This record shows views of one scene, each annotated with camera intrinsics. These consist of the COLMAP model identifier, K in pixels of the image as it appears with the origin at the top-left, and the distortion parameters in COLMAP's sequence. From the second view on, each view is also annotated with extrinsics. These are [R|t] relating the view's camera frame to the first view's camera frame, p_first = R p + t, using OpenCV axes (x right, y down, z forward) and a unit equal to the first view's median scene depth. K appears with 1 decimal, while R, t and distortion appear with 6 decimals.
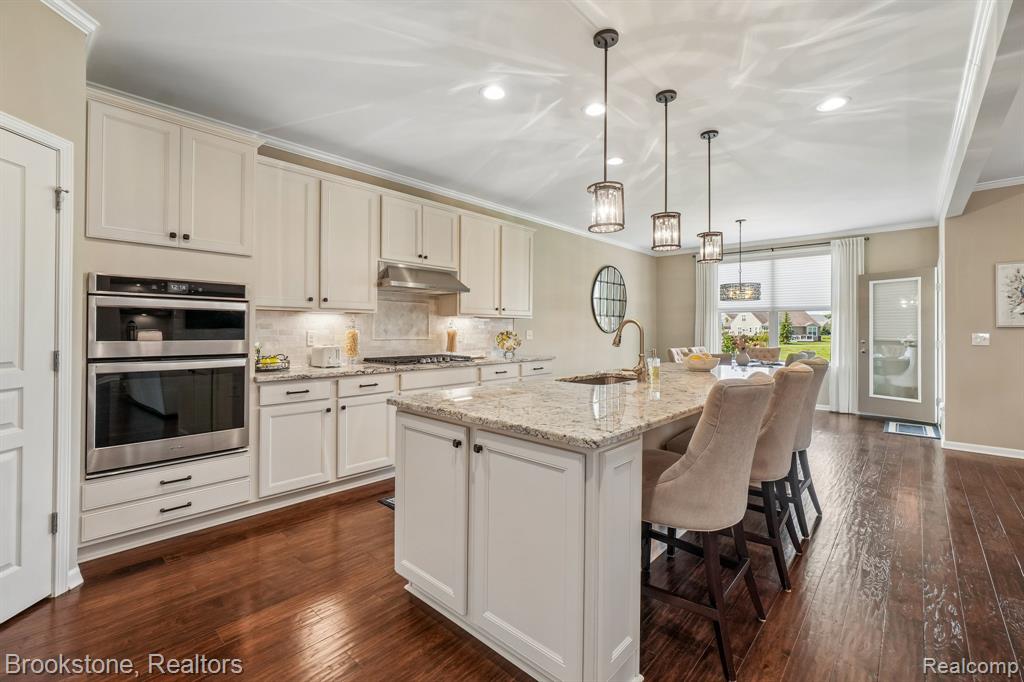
lens RADIAL K [[441.0, 0, 511.3], [0, 441.0, 332.8], [0, 0, 1]] dist [-0.000988, 0.000088]
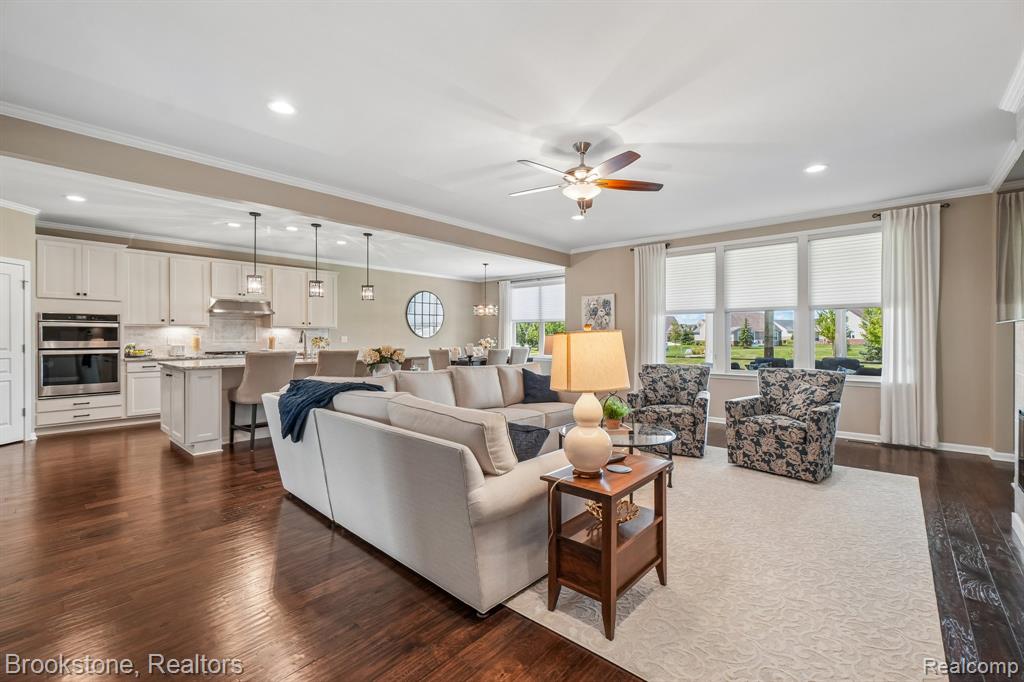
lens RADIAL K [[438.5, 0, 512.3], [0, 438.5, 343.4], [0, 0, 1]] dist [0.001601, 0.000313]
pose [[0.999809, -0.006353, 0.018469, 1.247013], [0.006199, 0.999946, 0.008363, 0.021831], [-0.018522, -0.008247, 0.999794, -1.139748]]
